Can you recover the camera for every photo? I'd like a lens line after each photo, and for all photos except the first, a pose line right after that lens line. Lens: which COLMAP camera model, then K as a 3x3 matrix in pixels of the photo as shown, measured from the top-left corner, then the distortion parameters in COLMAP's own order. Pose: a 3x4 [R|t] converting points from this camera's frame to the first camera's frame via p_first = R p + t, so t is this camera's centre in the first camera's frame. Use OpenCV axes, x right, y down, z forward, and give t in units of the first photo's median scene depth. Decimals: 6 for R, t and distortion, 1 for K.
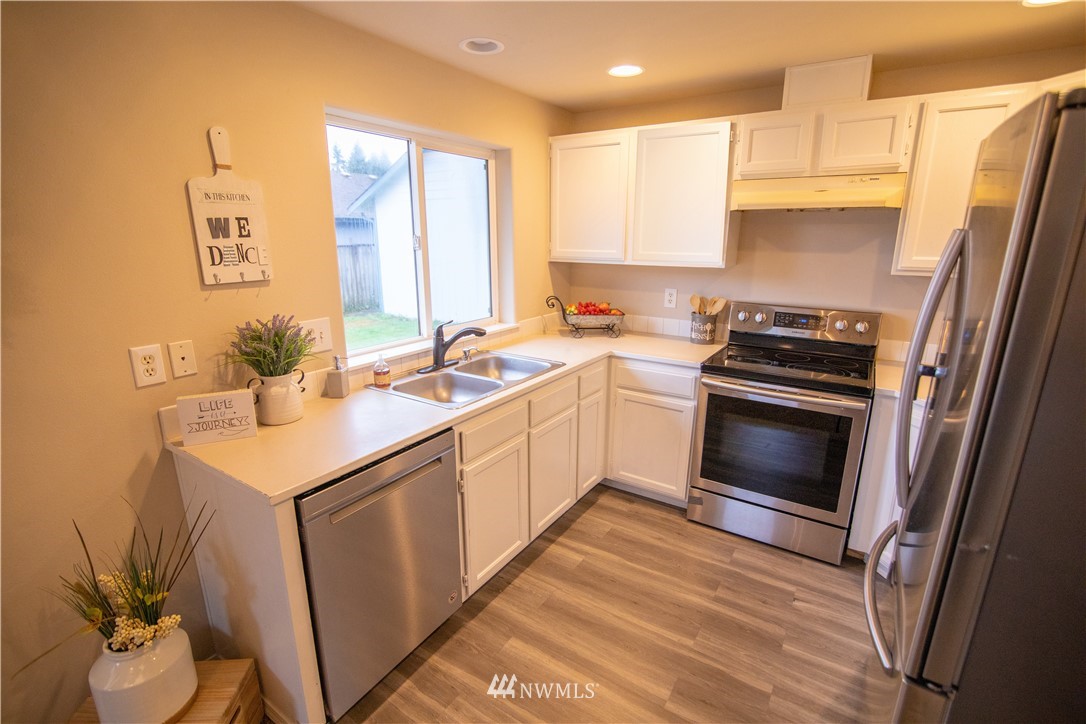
lens RADIAL K [[498.1, 0, 544.1], [0, 498.1, 362.0], [0, 0, 1]] dist [-0.018005, 0.000408]
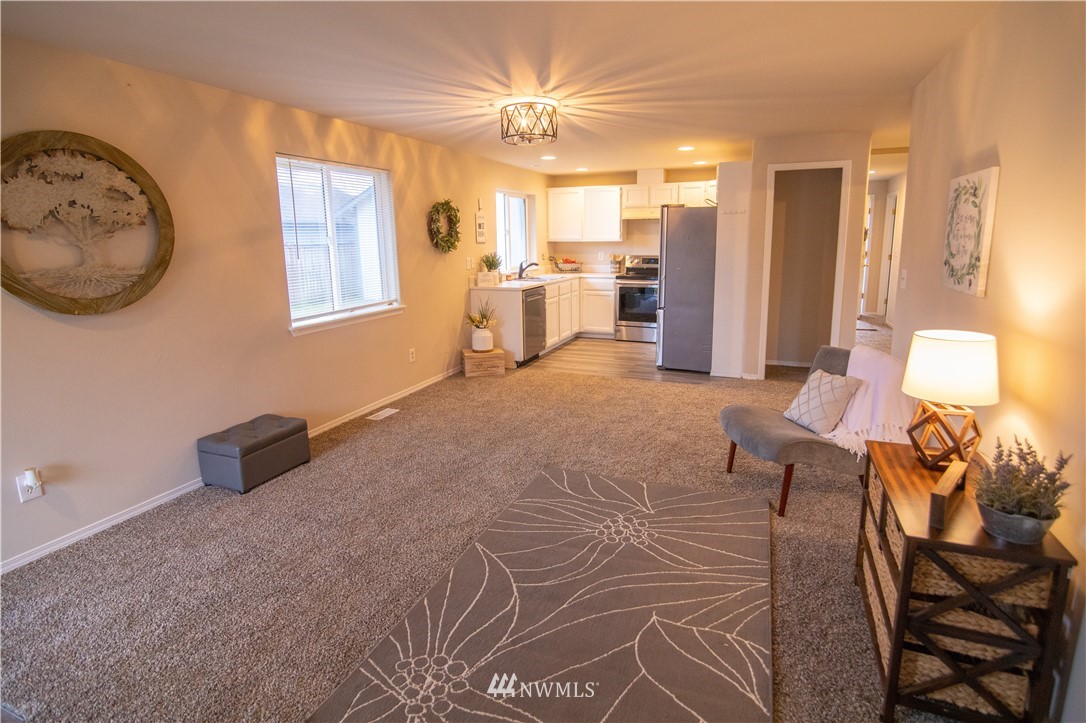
lens RADIAL K [[530.9, 0, 555.6], [0, 530.9, 330.3], [0, 0, 1]] dist [-0.004224, 0.000009]
pose [[0.979250, -0.046905, 0.197153, -0.623470], [0.062442, 0.995351, -0.073337, 0.522976], [-0.192797, 0.084126, 0.977626, -1.839139]]
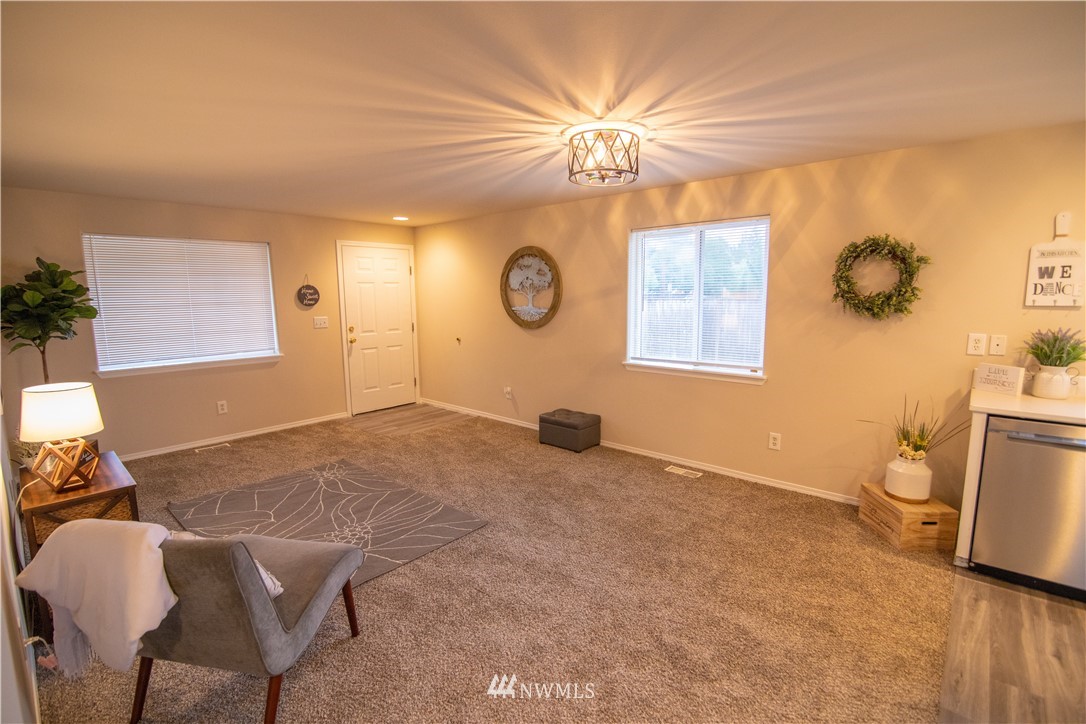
lens RADIAL K [[498.1, 0, 548.8], [0, 498.1, 360.4], [0, 0, 1]] dist [-0.018005, 0.000408]
pose [[-0.141706, 0.137098, -0.980369, 0.845144], [-0.239286, 0.956250, 0.168312, 0.092019], [0.960553, 0.258439, -0.102701, -0.247044]]
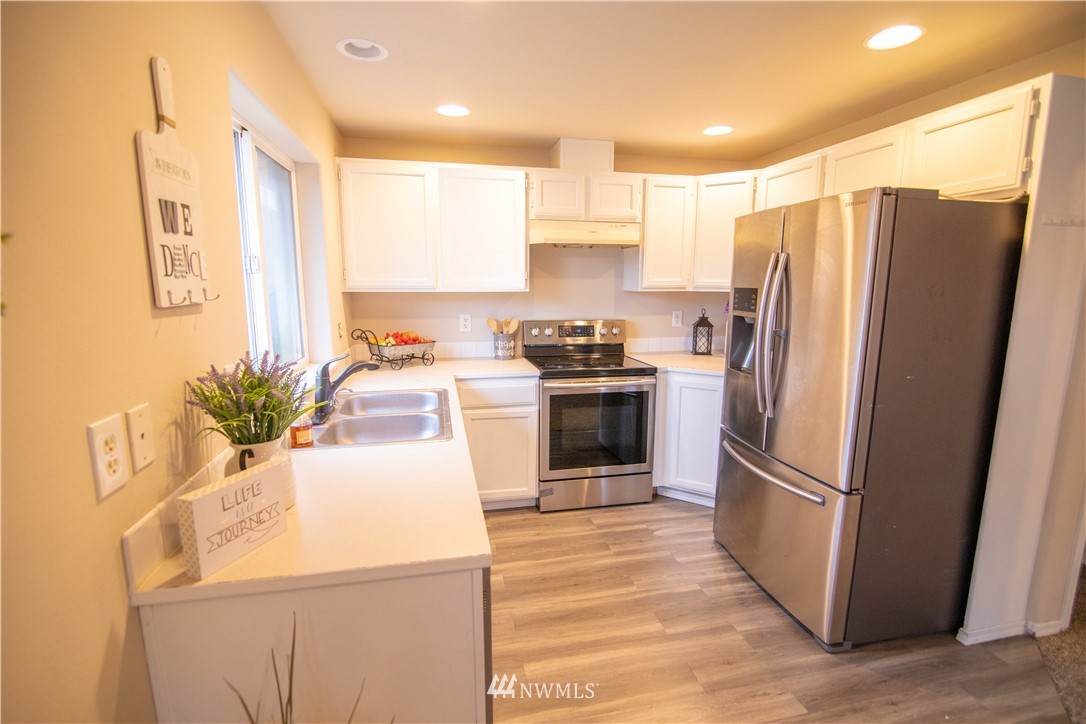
lens RADIAL K [[498.1, 0, 544.2], [0, 498.1, 362.6], [0, 0, 1]] dist [-0.018005, 0.000408]
pose [[0.696648, -0.116538, 0.707884, -0.542815], [0.177794, 0.983982, -0.012980, -0.000484], [-0.695033, 0.134900, 0.706209, 0.182377]]
